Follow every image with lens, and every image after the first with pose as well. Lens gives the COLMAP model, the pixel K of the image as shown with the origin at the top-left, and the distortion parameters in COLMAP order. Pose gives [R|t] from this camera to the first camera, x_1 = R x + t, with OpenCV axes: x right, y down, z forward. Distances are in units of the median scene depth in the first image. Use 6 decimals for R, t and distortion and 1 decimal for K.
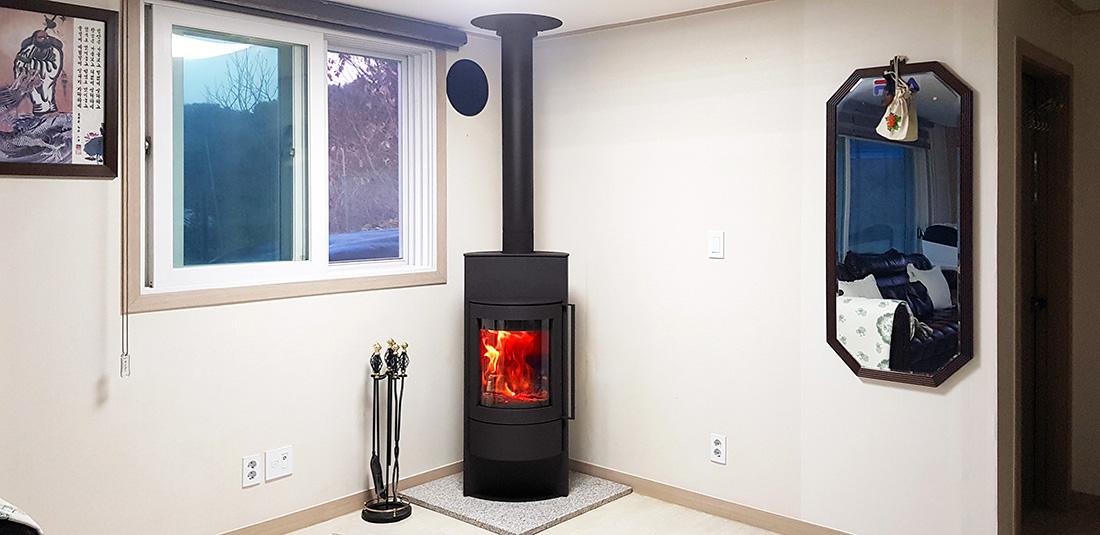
lens RADIAL K [[830.7, 0, 582.2], [0, 830.7, 250.1], [0, 0, 1]] dist [-0.003431, 0.007479]
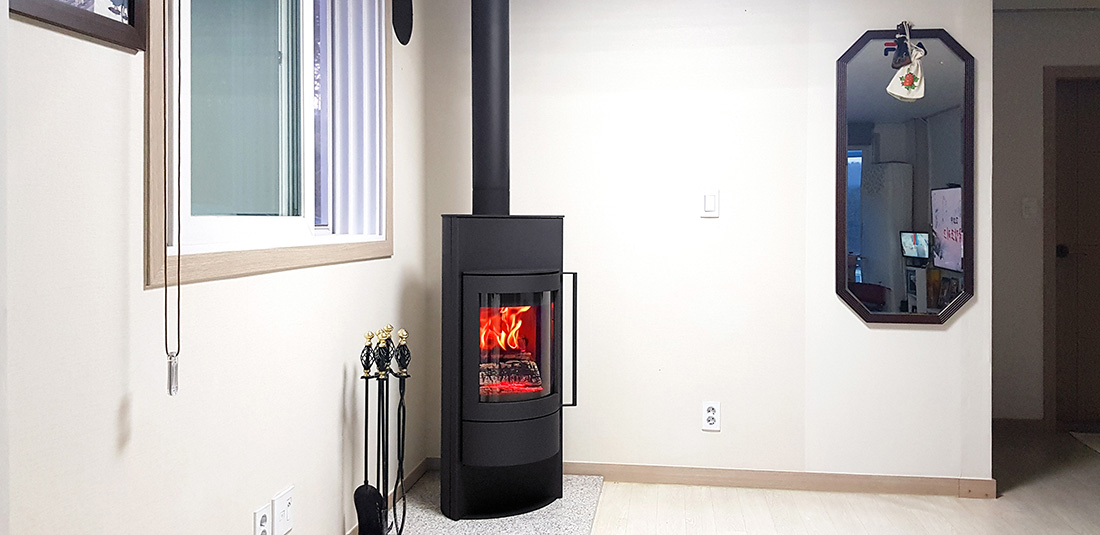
lens RADIAL K [[830.7, 0, 567.0], [0, 830.7, 267.4], [0, 0, 1]] dist [-0.003431, 0.007479]
pose [[0.834709, -0.035549, 0.549543, -0.527957], [0.043461, 0.999054, -0.001387, 0.064234], [-0.548974, 0.025042, 0.835464, 0.292960]]
